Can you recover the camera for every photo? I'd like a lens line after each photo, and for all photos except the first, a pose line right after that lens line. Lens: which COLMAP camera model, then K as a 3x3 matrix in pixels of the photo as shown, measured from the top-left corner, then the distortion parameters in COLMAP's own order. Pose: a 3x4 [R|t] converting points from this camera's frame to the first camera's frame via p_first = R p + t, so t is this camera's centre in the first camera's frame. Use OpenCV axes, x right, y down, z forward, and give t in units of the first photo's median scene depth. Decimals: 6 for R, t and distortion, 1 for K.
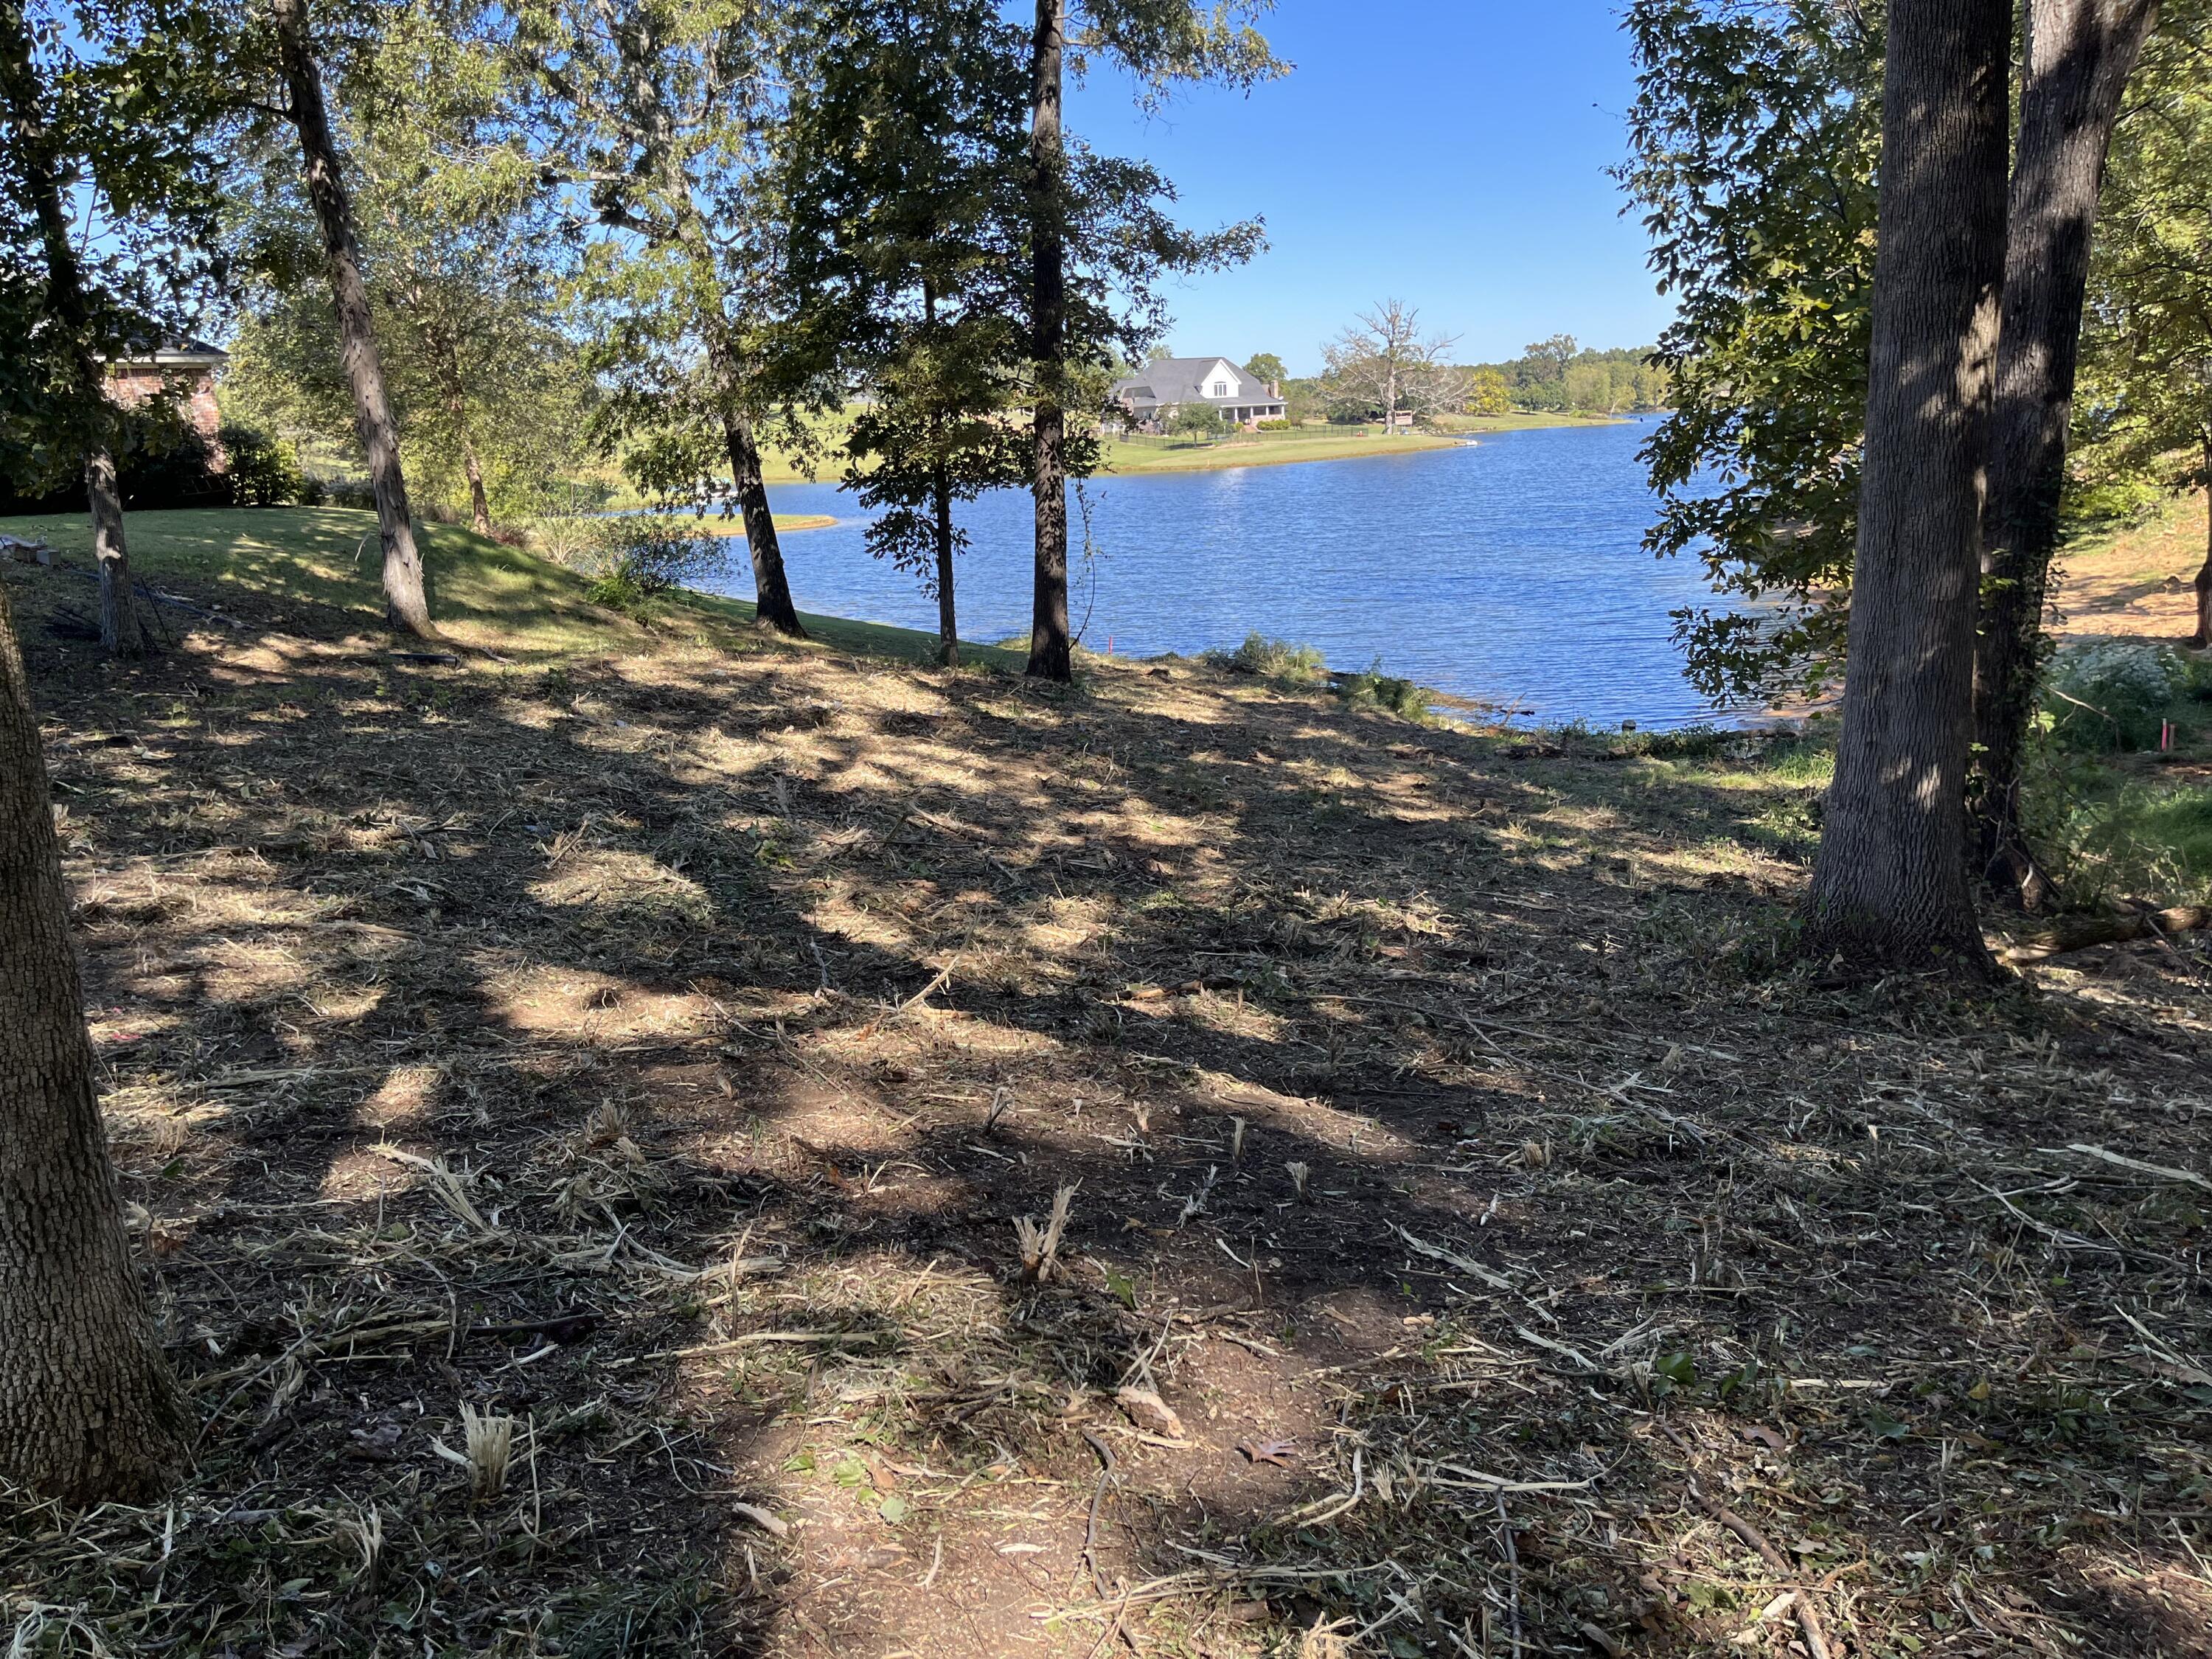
lens RADIAL K [[1692.1, 0, 1118.5], [0, 1692.1, 817.1], [0, 0, 1]] dist [0.049738, -0.073504]
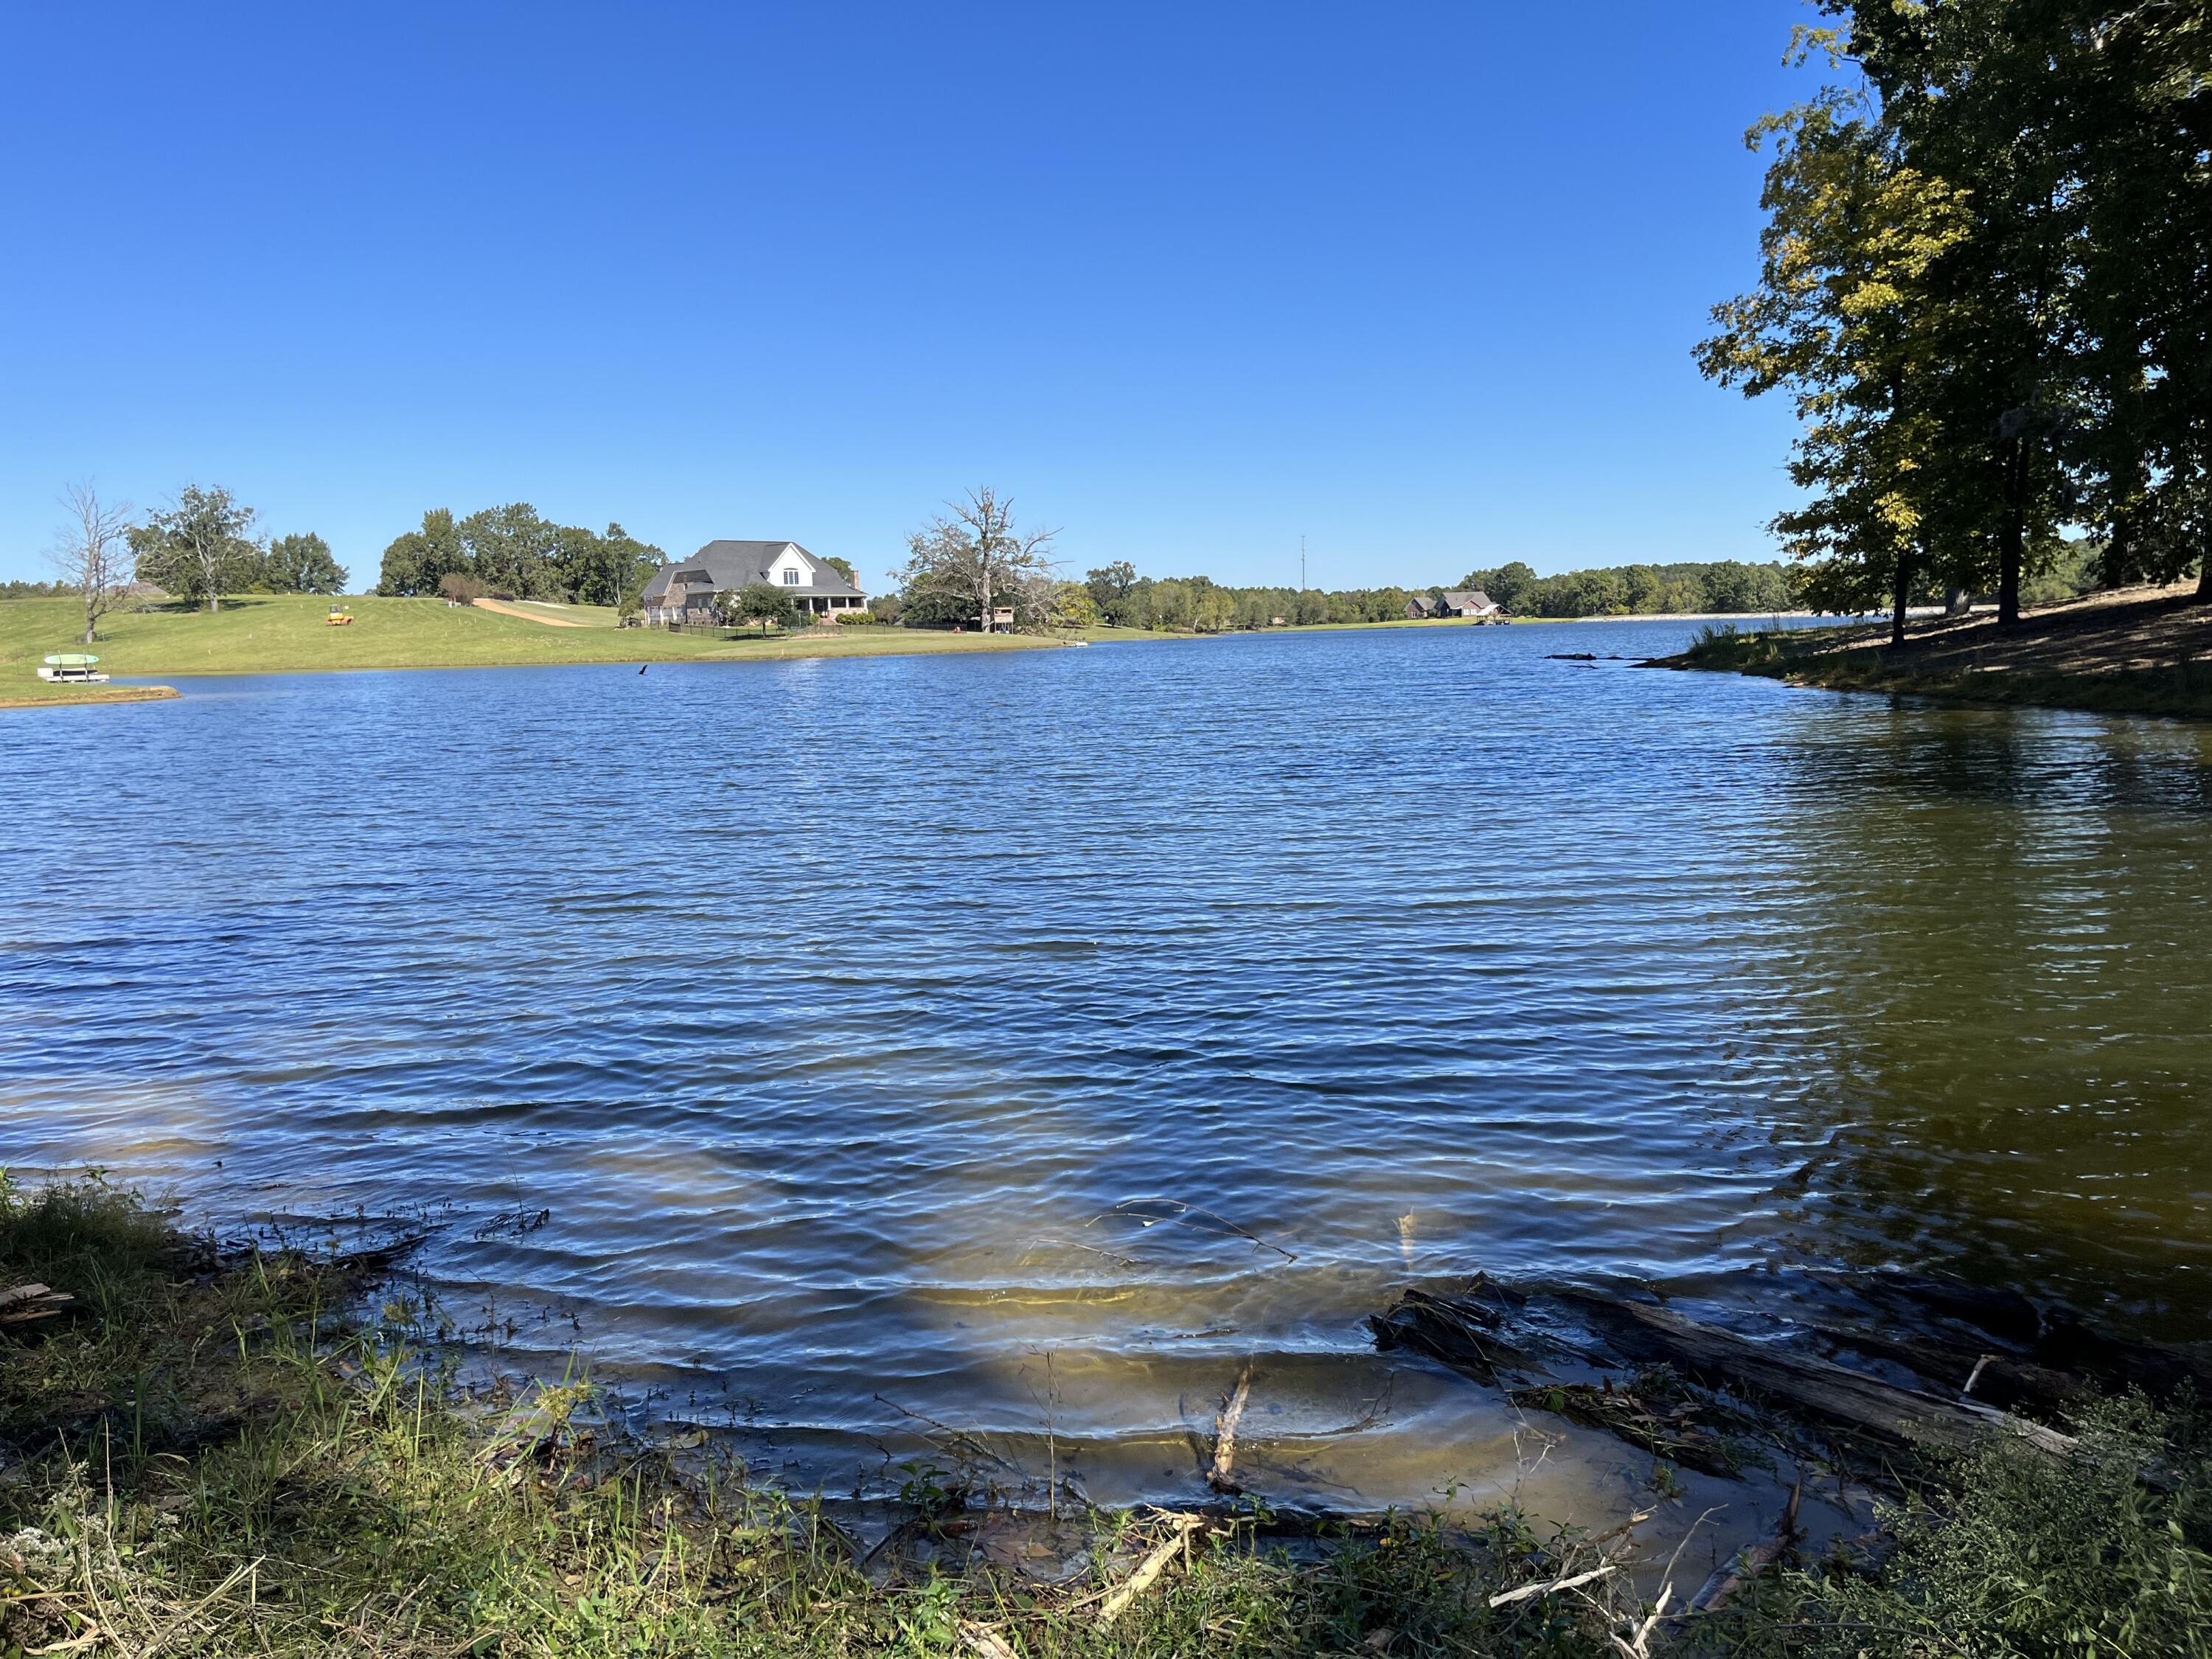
lens RADIAL K [[1692.1, 0, 1118.5], [0, 1692.1, 817.1], [0, 0, 1]] dist [0.049738, -0.073504]
pose [[0.967129, -0.007707, 0.254168, 0.001327], [0.040609, 0.991393, -0.124460, -0.018612], [-0.251021, 0.130690, 0.959119, 0.150663]]
